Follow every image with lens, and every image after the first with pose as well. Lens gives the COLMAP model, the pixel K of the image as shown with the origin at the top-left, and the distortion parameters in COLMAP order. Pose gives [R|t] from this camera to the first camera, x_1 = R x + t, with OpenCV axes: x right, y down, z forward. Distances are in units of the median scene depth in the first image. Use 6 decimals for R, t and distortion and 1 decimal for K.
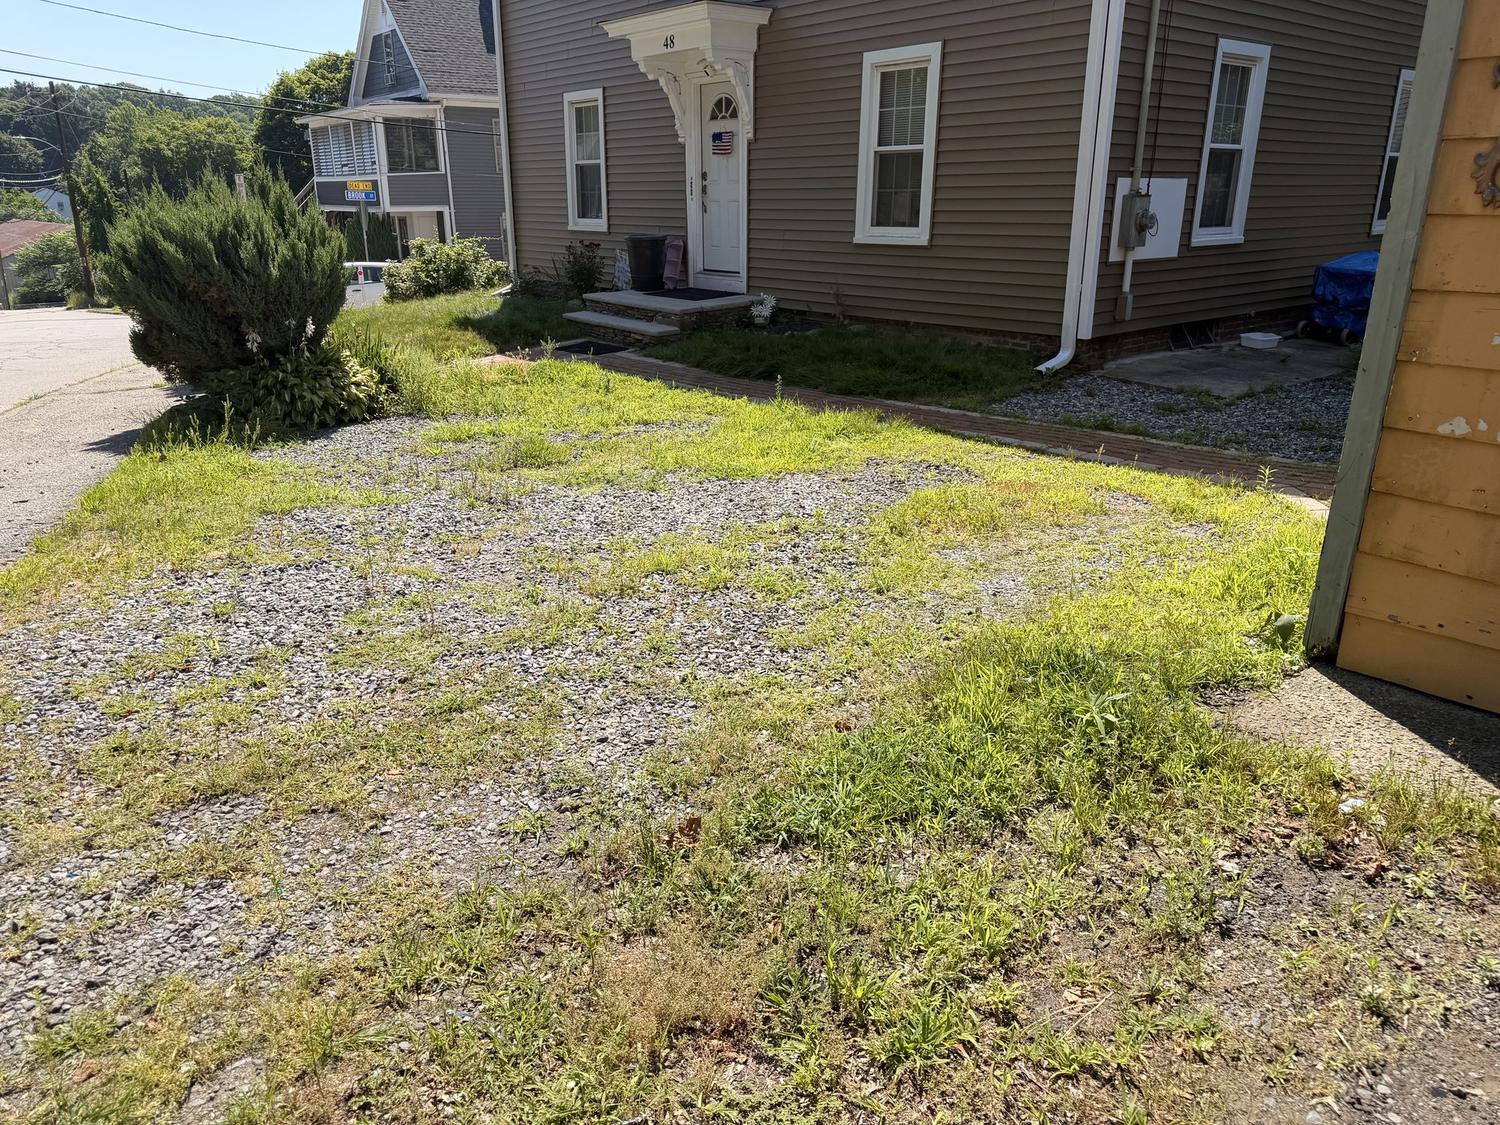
lens RADIAL K [[1073.4, 0, 730.0], [0, 1073.4, 559.5], [0, 0, 1]] dist [0.041748, -0.056245]
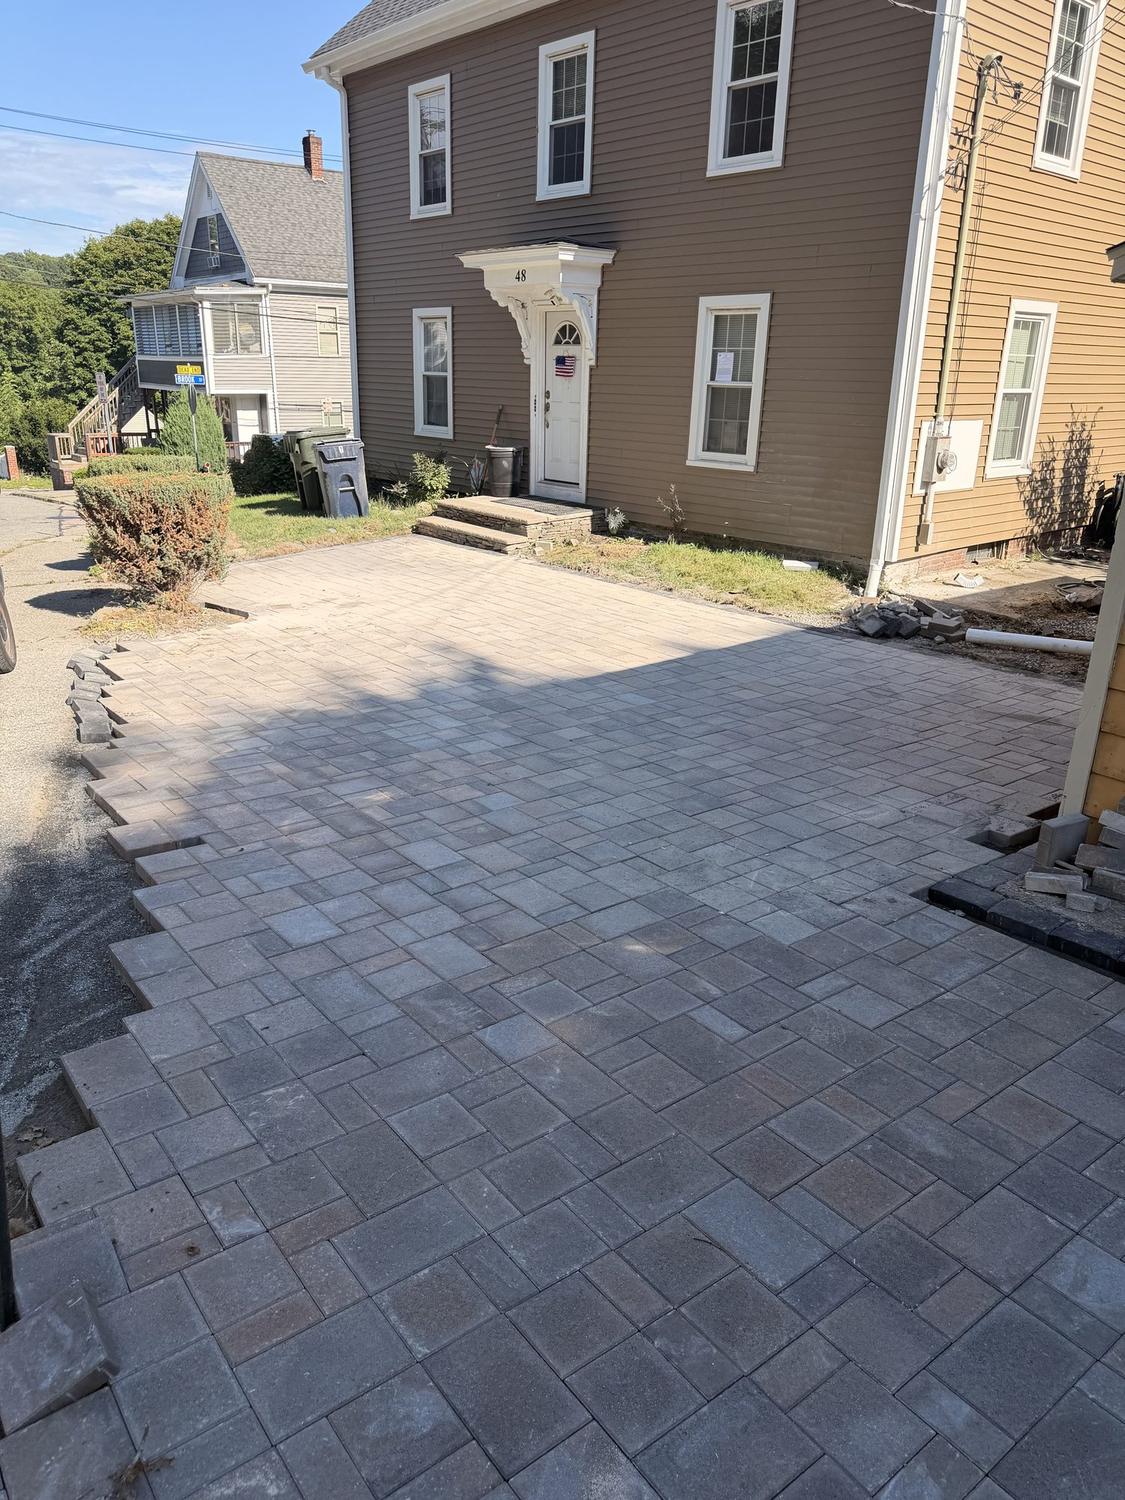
lens RADIAL K [[1073.4, 0, 557.8], [0, 1073.4, 752.3], [0, 0, 1]] dist [0.041748, -0.056245]
pose [[0.999379, 0.014868, 0.031947, -0.050459], [-0.015455, 0.999715, 0.018184, -0.014455], [-0.031667, -0.018667, 0.999324, -0.119707]]
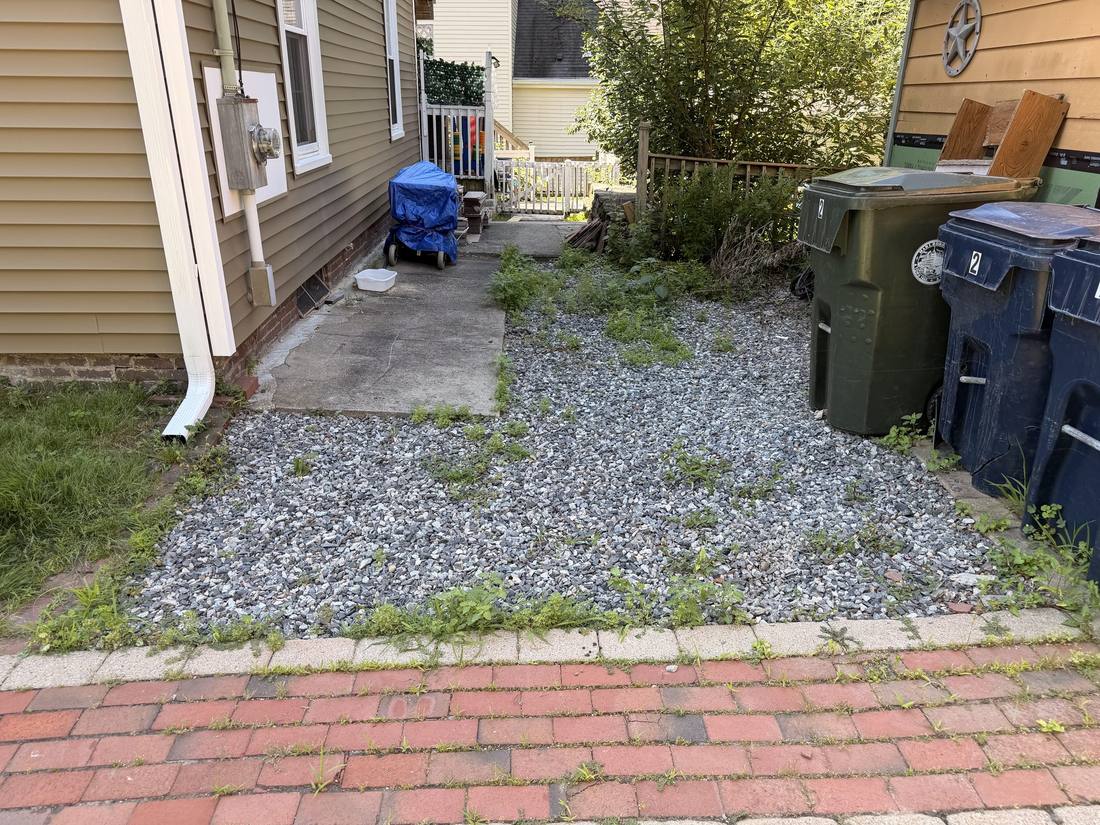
lens RADIAL K [[787.2, 0, 546.9], [0, 787.2, 410.9], [0, 0, 1]] dist [0.041748, -0.056245]
pose [[0.613287, -0.287844, 0.735544, 0.097194], [0.249712, 0.954128, 0.165177, -0.172749], [-0.749348, 0.082373, 0.657032, 0.509729]]
